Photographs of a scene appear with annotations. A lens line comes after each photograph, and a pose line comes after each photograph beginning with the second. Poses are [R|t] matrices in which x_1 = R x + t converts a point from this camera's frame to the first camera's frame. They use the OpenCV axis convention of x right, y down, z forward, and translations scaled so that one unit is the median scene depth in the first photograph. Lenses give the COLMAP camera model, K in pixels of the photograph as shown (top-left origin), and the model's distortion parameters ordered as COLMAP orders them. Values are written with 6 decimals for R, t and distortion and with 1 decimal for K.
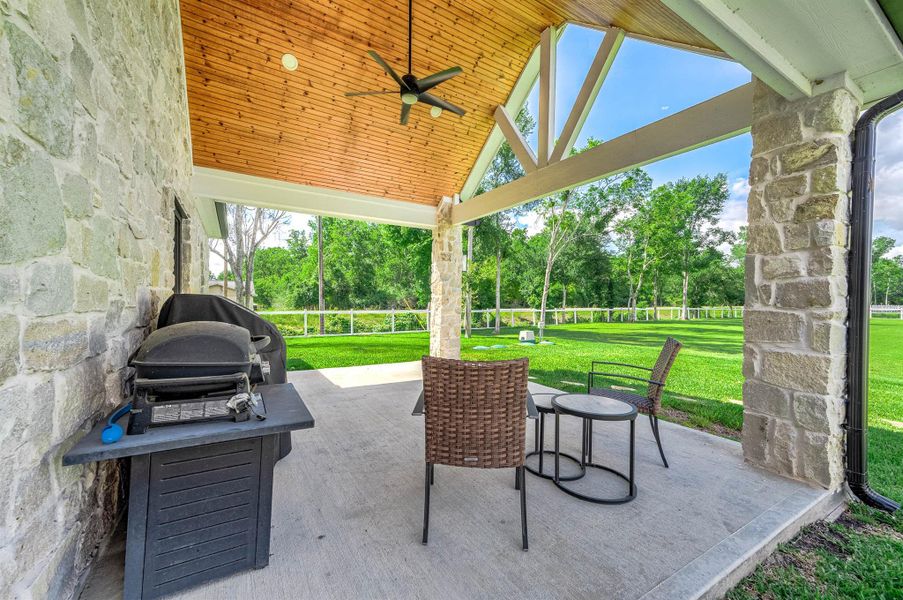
lens RADIAL K [[354.6, 0, 451.0], [0, 354.6, 294.4], [0, 0, 1]] dist [0.011869, -0.000137]
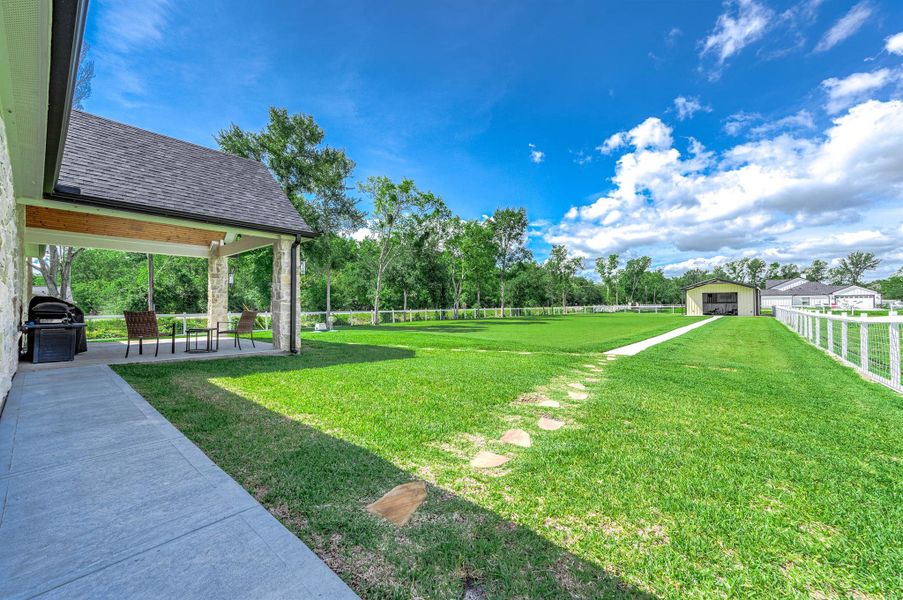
lens RADIAL K [[354.6, 0, 451.0], [0, 354.6, 294.4], [0, 0, 1]] dist [0.011869, -0.000137]
pose [[0.953444, -0.004574, 0.301535, 0.106745], [0.008812, 0.999881, -0.012698, 0.003064], [-0.301441, 0.014764, 0.953370, -0.189334]]
